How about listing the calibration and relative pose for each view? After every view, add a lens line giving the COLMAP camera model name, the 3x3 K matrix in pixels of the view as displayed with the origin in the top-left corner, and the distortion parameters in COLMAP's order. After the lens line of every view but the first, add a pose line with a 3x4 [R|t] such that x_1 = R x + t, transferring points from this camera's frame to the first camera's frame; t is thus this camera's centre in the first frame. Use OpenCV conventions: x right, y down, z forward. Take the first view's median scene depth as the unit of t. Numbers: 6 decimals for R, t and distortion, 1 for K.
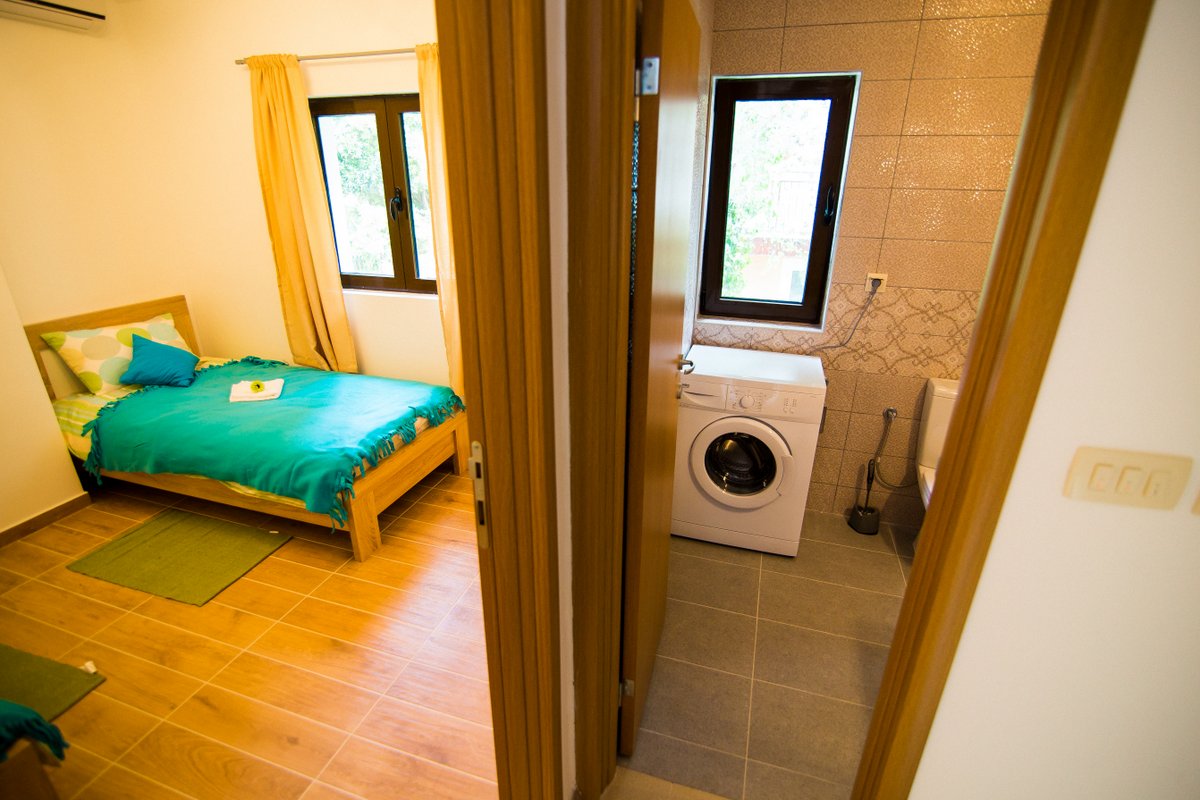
lens RADIAL K [[553.8, 0, 601.1], [0, 553.8, 398.5], [0, 0, 1]] dist [-0.019463, -0.000223]
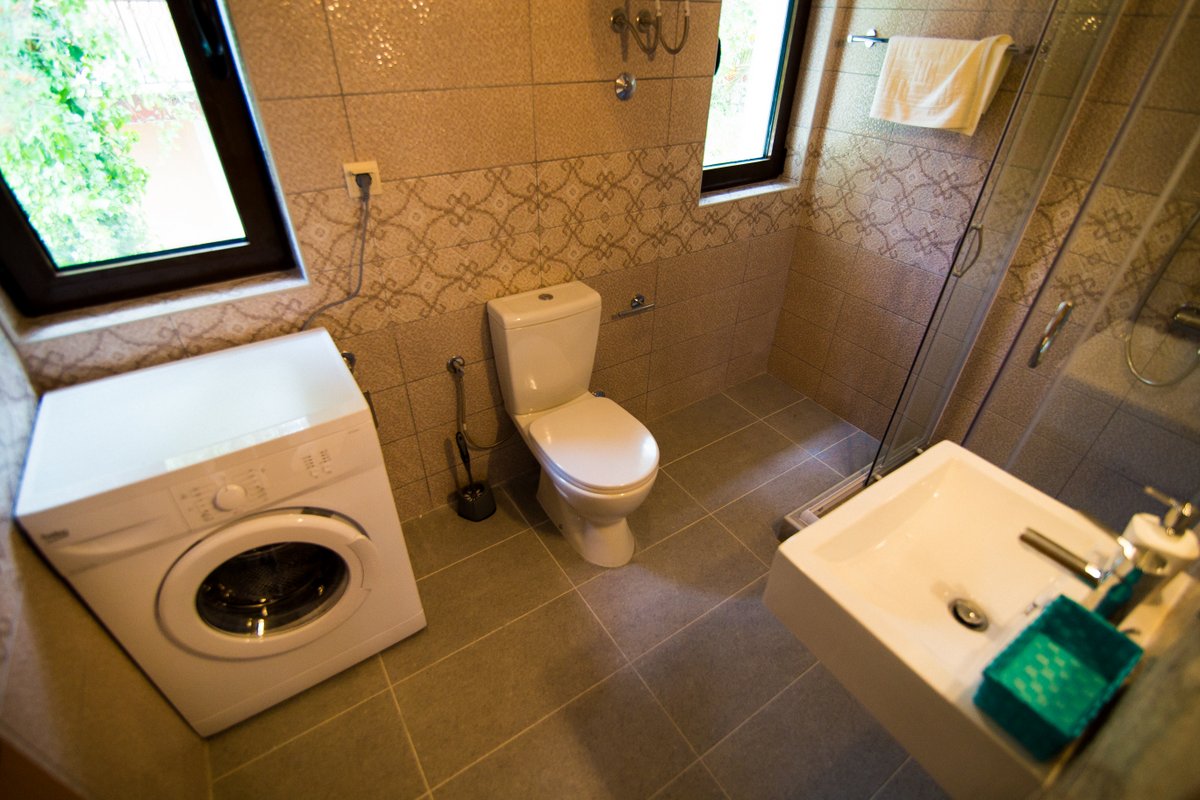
lens RADIAL K [[553.8, 0, 597.3], [0, 553.8, 398.1], [0, 0, 1]] dist [-0.019463, -0.000223]
pose [[0.629580, -0.446962, 0.635495, 0.178824], [0.273066, 0.893064, 0.357593, -0.137380], [-0.727368, -0.051601, 0.684305, 0.398892]]
